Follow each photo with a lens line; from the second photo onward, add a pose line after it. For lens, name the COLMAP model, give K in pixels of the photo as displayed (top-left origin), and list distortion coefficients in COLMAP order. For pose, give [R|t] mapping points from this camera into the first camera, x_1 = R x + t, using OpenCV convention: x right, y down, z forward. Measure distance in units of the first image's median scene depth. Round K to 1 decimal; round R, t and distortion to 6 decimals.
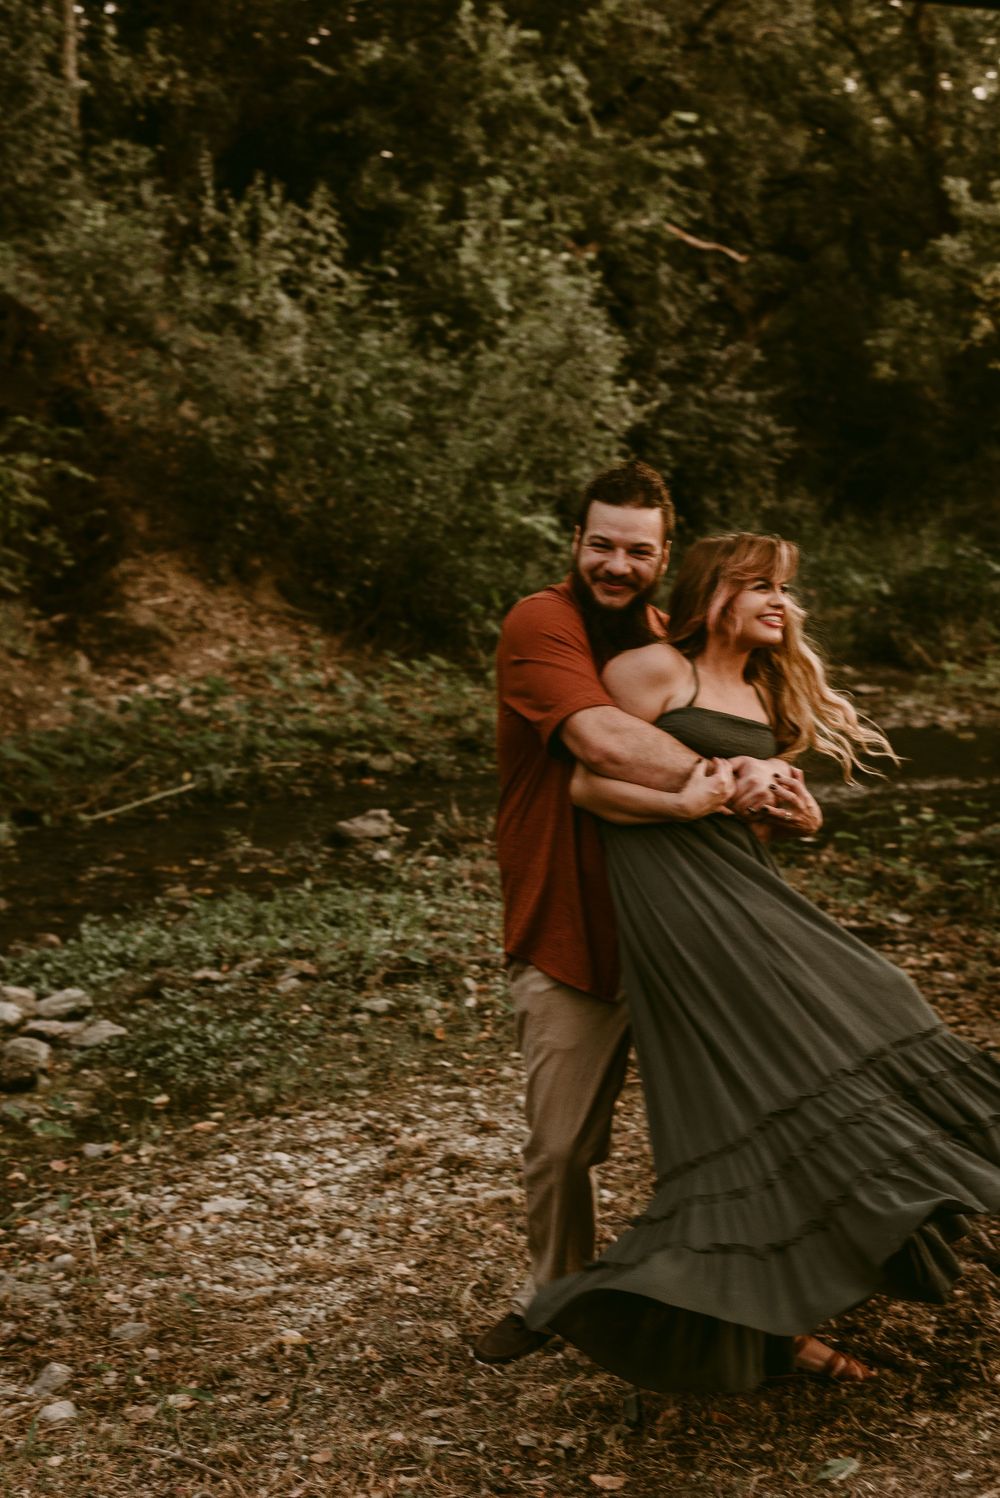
lens RADIAL K [[2143.5, 0, 508.8], [0, 2143.5, 783.1], [0, 0, 1]] dist [0.000116, 0.034079]
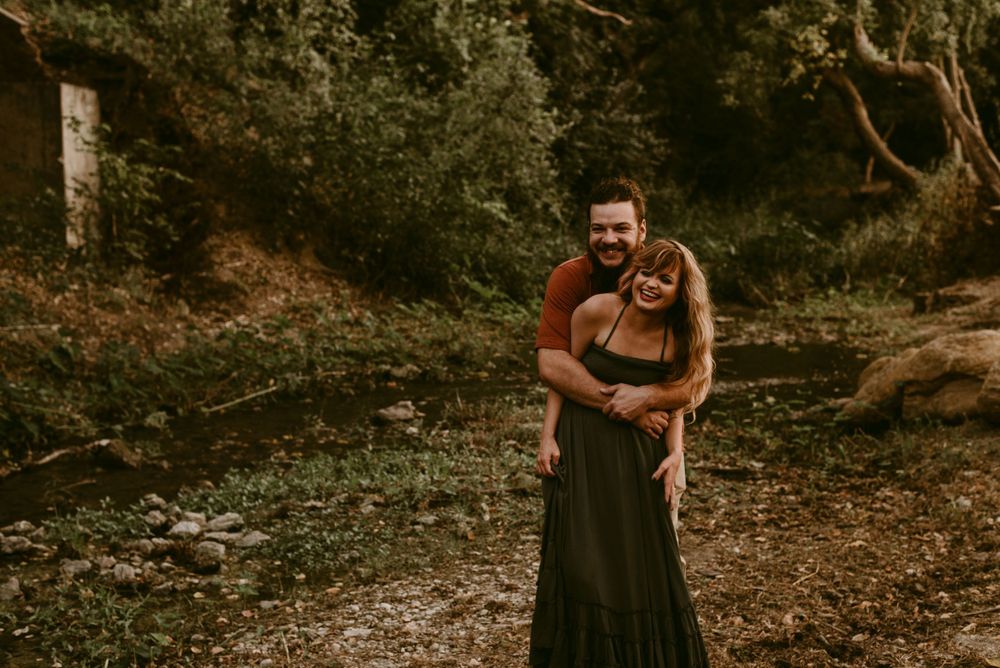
lens RADIAL K [[1552.5, 0, 504.3], [0, 1552.5, 347.5], [0, 0, 1]] dist [0.012876, 0.027106]
pose [[0.999449, -0.013535, 0.030306, -0.012917], [0.014443, 0.999447, -0.029963, 0.004411], [-0.029883, 0.030384, 0.999091, -0.044432]]
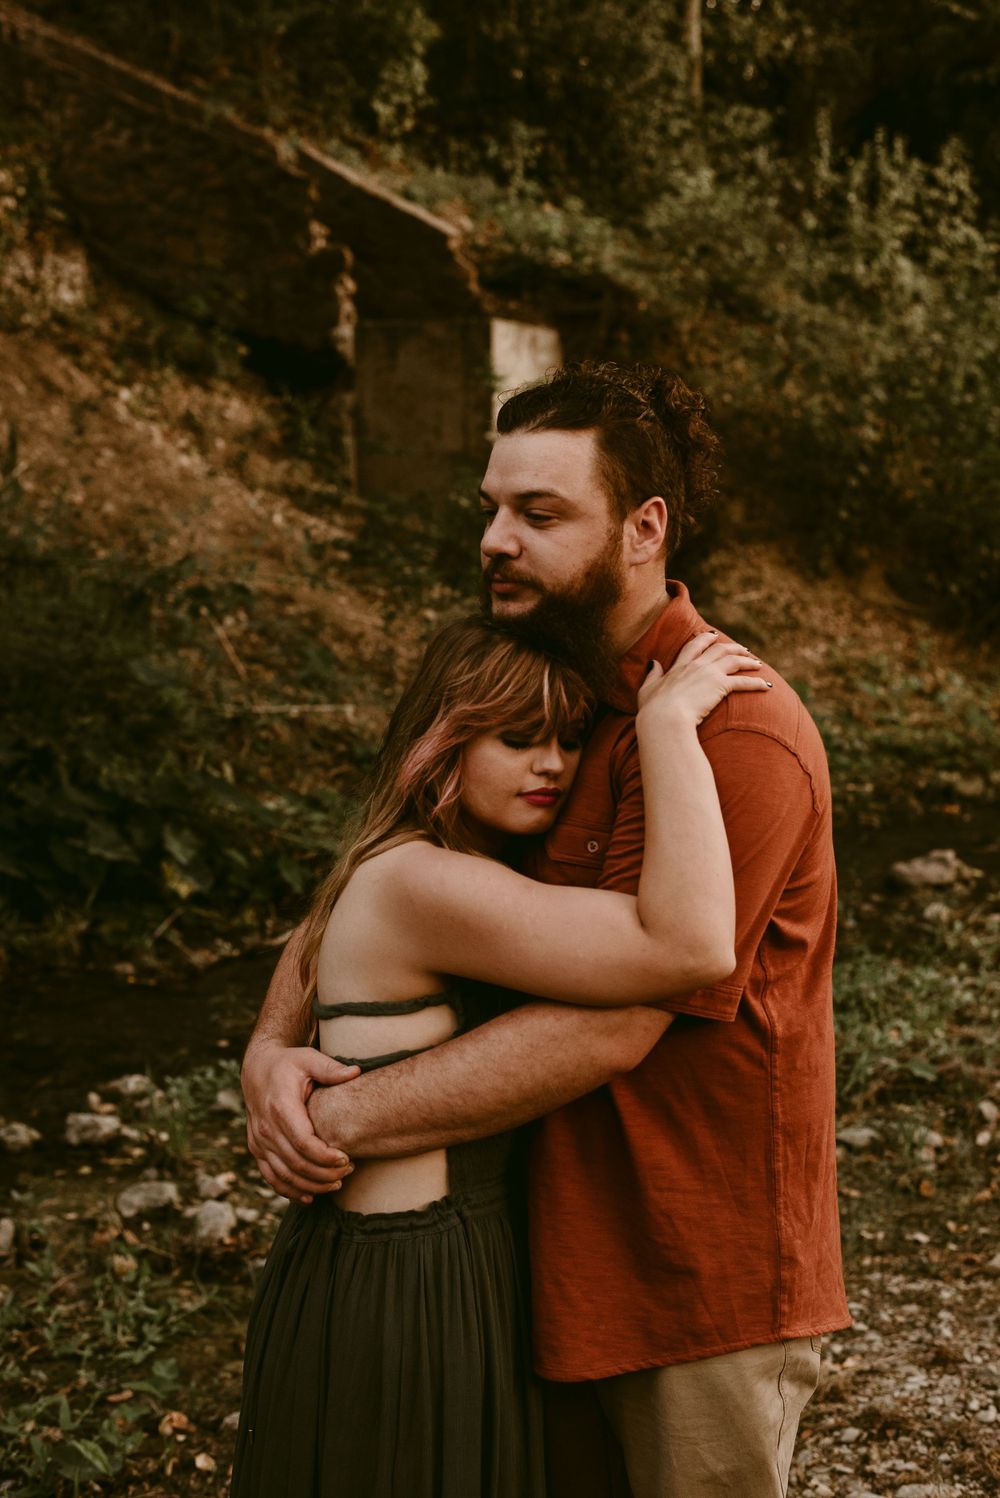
lens RADIAL K [[2173.9, 0, 499.6], [0, 2173.9, 745.6], [0, 0, 1]] dist [0.007557, 0.037979]
pose [[0.951909, 0.018790, -0.305804, 0.018564], [-0.021908, 0.999737, -0.006765, -0.010588], [0.305597, 0.013140, 0.952070, 0.067166]]
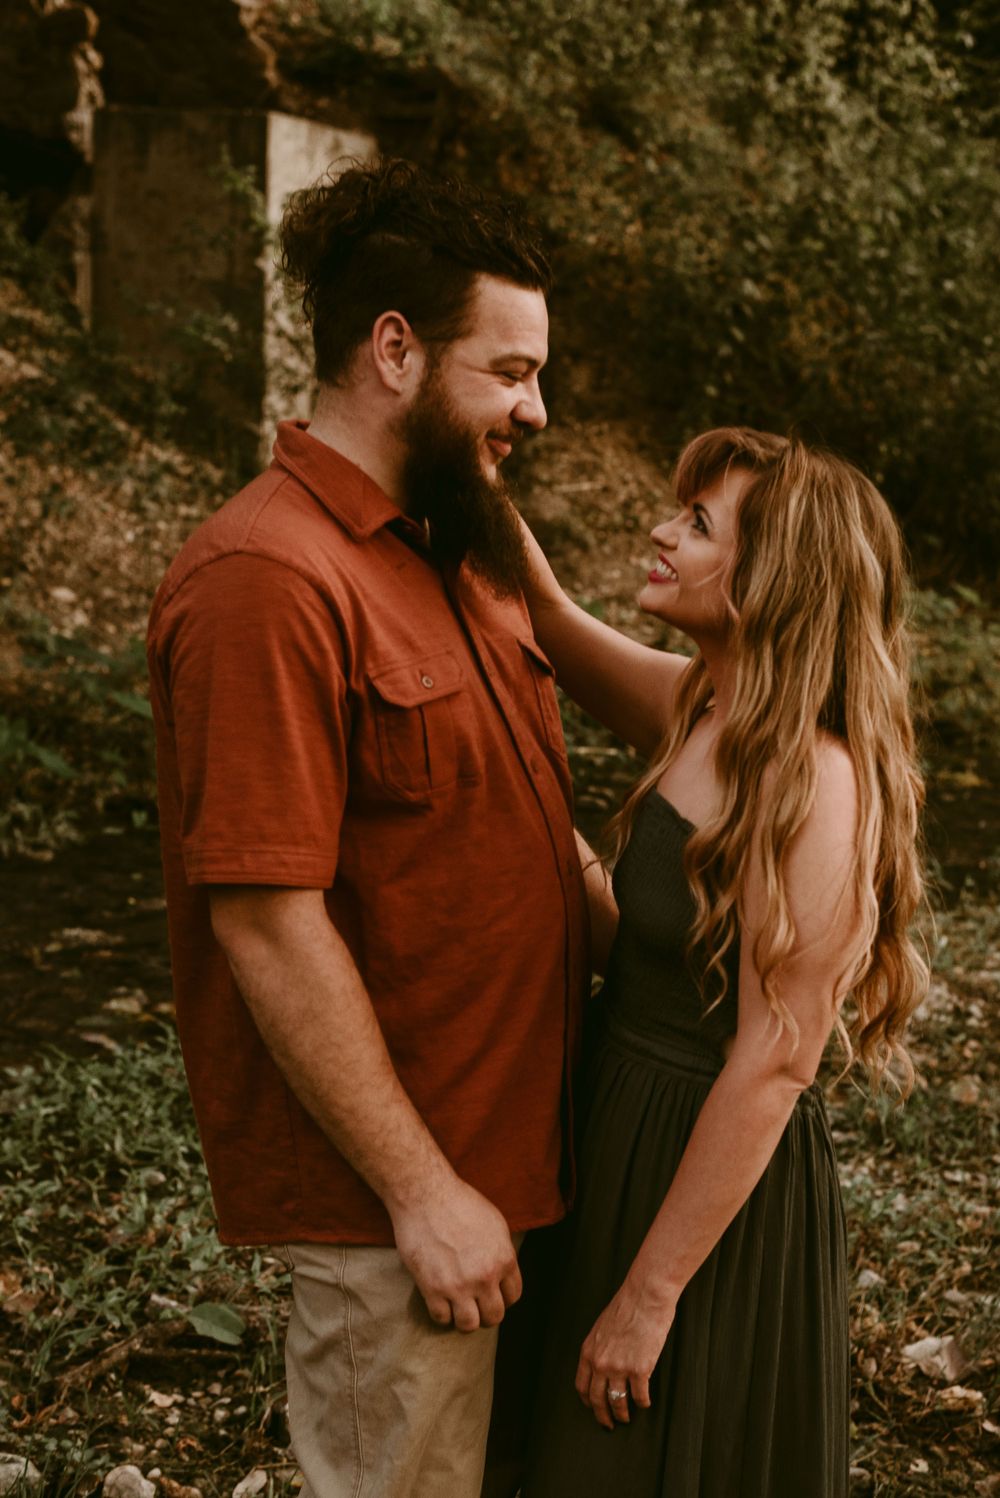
lens RADIAL K [[2360.4, 0, 500.6], [0, 2360.4, 748.4], [0, 0, 1]] dist [-0.010521, 0.086763]
pose [[0.948872, 0.088478, -0.303007, 0.053502], [-0.081018, 0.996021, 0.037130, -0.021215], [0.305086, -0.010683, 0.952265, 0.199948]]
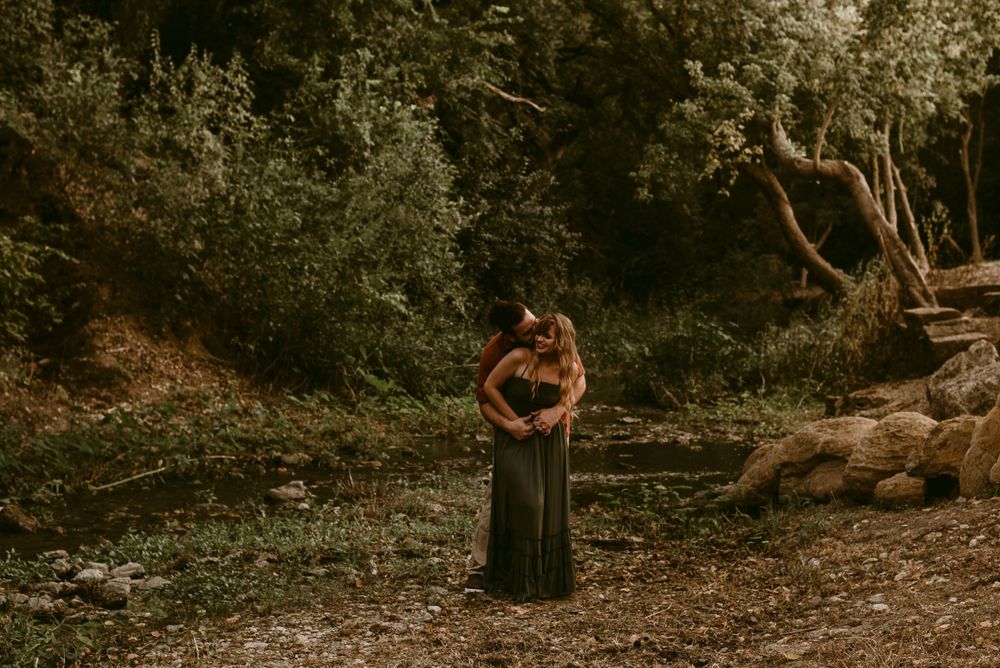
lens RADIAL K [[1778.1, 0, 526.5], [0, 1778.1, 292.2], [0, 0, 1]] dist [0.020559, 0.042171]
pose [[0.995143, 0.013612, 0.097490, -0.013049], [-0.000893, 0.991601, -0.129334, 0.022548], [-0.098432, 0.128619, 0.986797, -0.137449]]
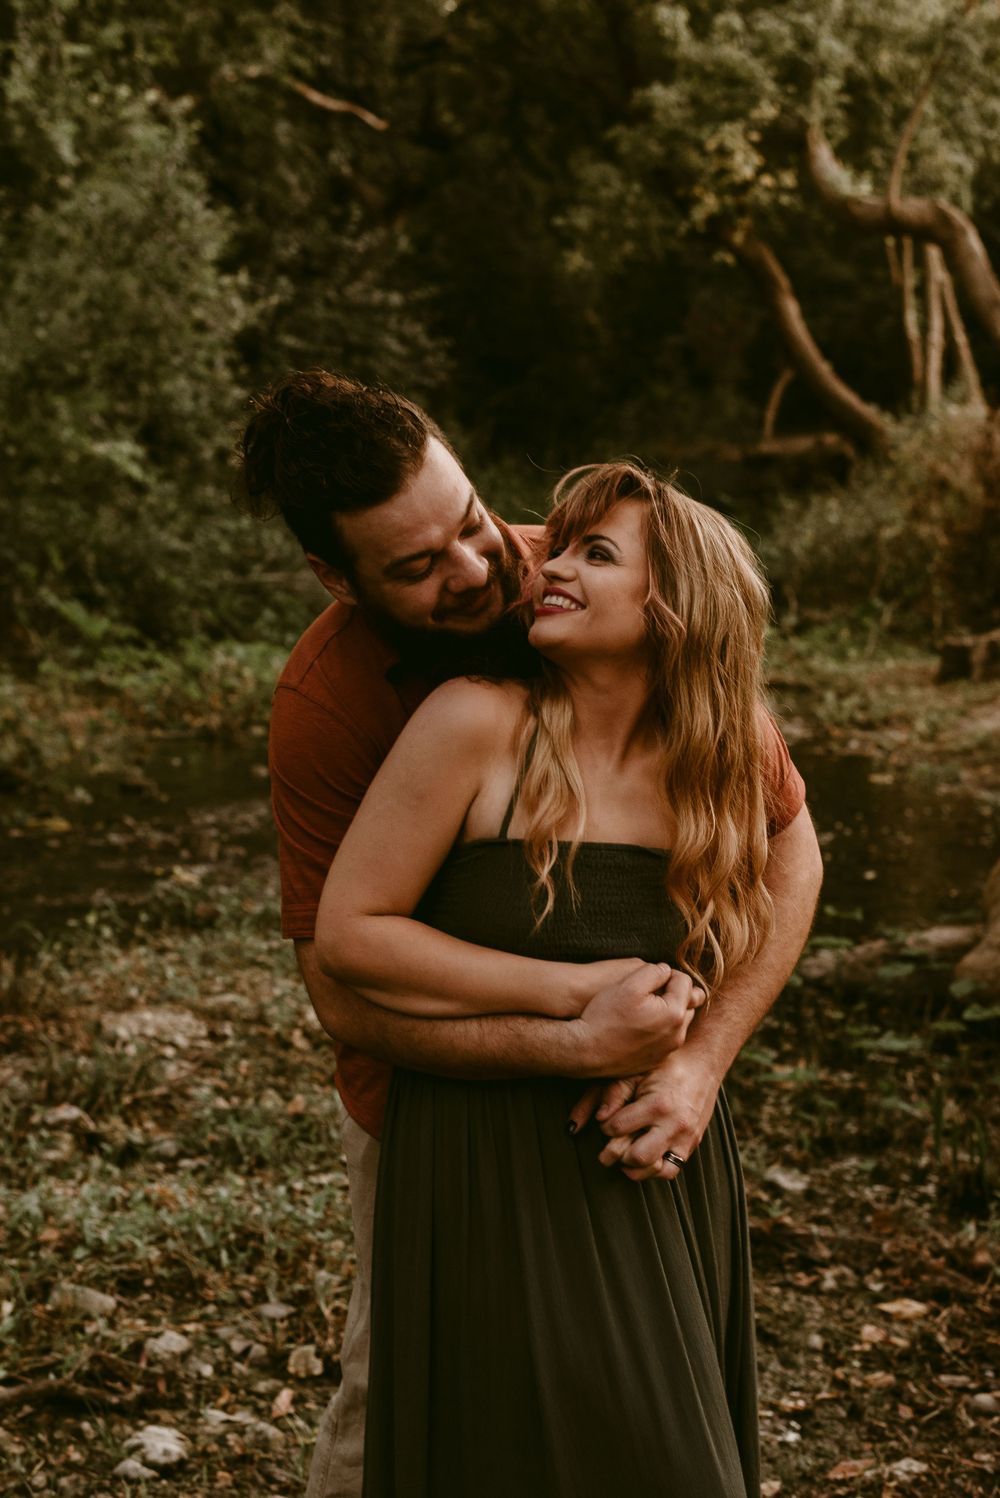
lens RADIAL K [[2396.0, 0, 499.2], [0, 2396.0, 801.1], [0, 0, 1]] dist [-0.005563, 0.069737]
pose [[0.986282, -0.009159, 0.164814, 0.007520], [0.006475, 0.999838, 0.016811, -0.017270], [-0.164941, -0.015513, 0.986181, 0.188952]]
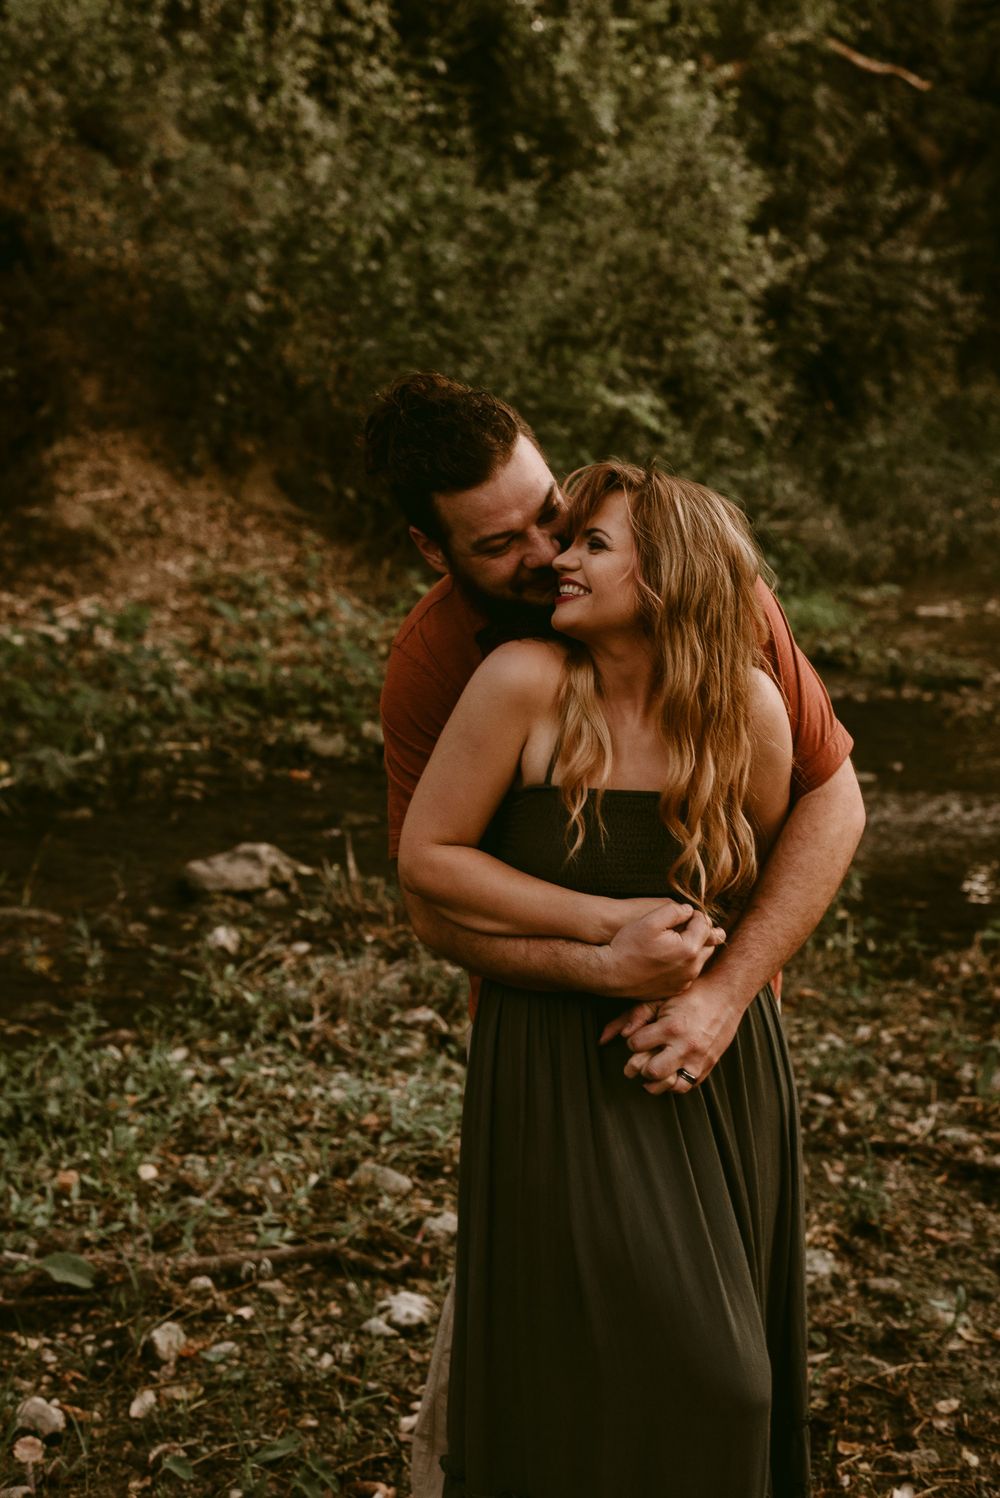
lens RADIAL K [[2325.7, 0, 502.6], [0, 2325.7, 715.1], [0, 0, 1]] dist [0.012876, 0.027106]
pose [[0.996979, 0.033161, -0.070235, 0.031219], [-0.032486, 0.999415, 0.010726, -0.018780], [0.070550, -0.008412, 0.997473, 0.174078]]
